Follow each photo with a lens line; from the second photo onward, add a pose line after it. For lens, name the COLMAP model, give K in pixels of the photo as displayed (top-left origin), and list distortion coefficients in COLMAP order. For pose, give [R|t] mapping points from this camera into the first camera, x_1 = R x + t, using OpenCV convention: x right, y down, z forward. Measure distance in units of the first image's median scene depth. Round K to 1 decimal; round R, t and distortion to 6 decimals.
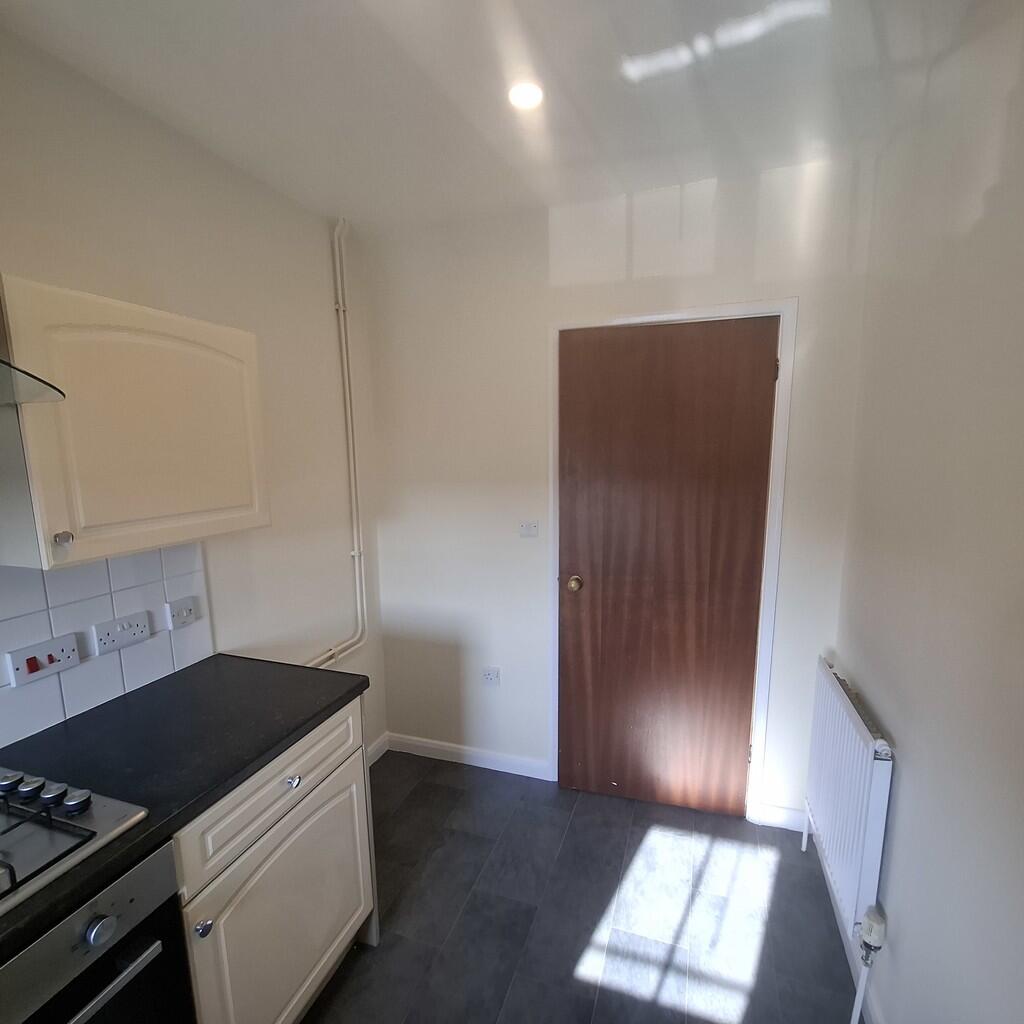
lens RADIAL K [[536.7, 0, 513.4], [0, 536.7, 530.4], [0, 0, 1]] dist [-0.030289, 0.000340]
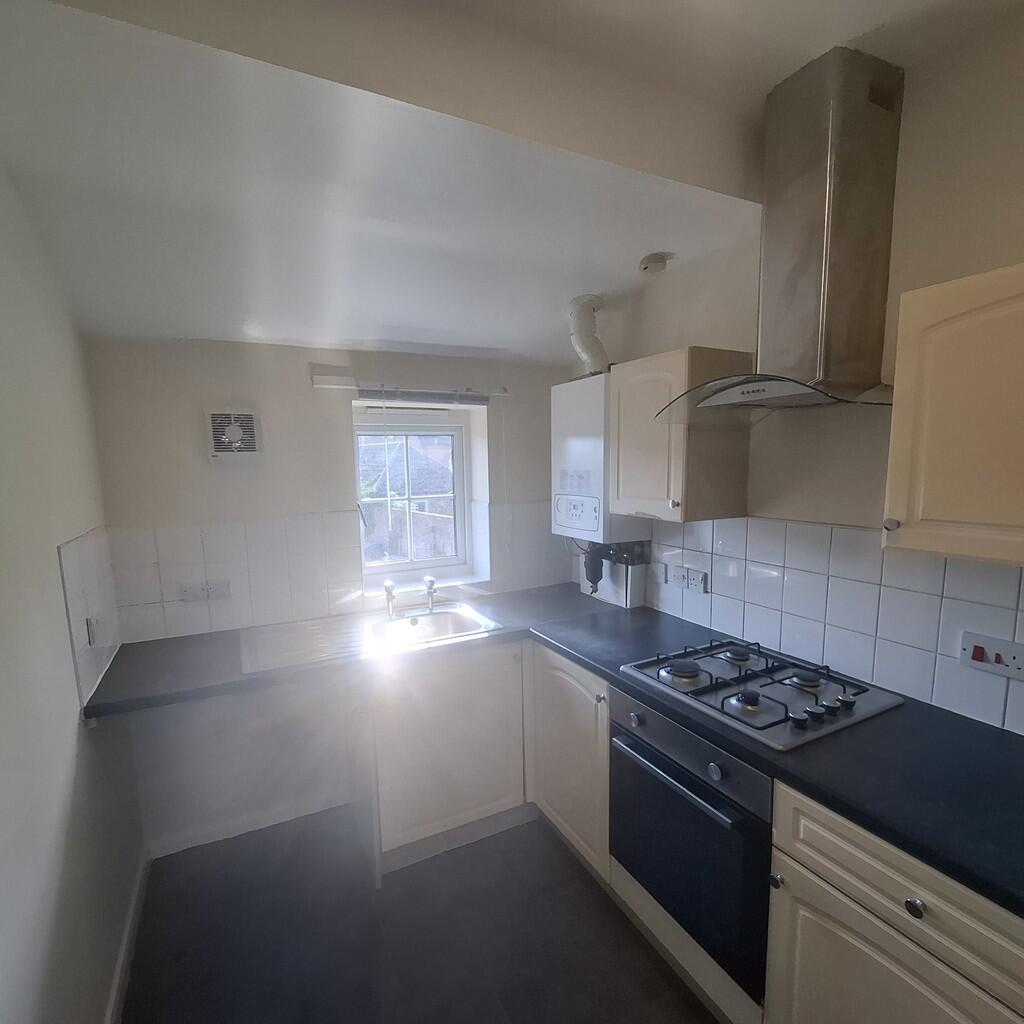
lens RADIAL K [[536.7, 0, 513.4], [0, 536.7, 530.4], [0, 0, 1]] dist [-0.030289, 0.000340]
pose [[-0.690893, 0.115942, -0.713600, 0.408879], [-0.091213, 0.965190, 0.245129, -0.142419], [0.717180, 0.234447, -0.656268, 0.963808]]
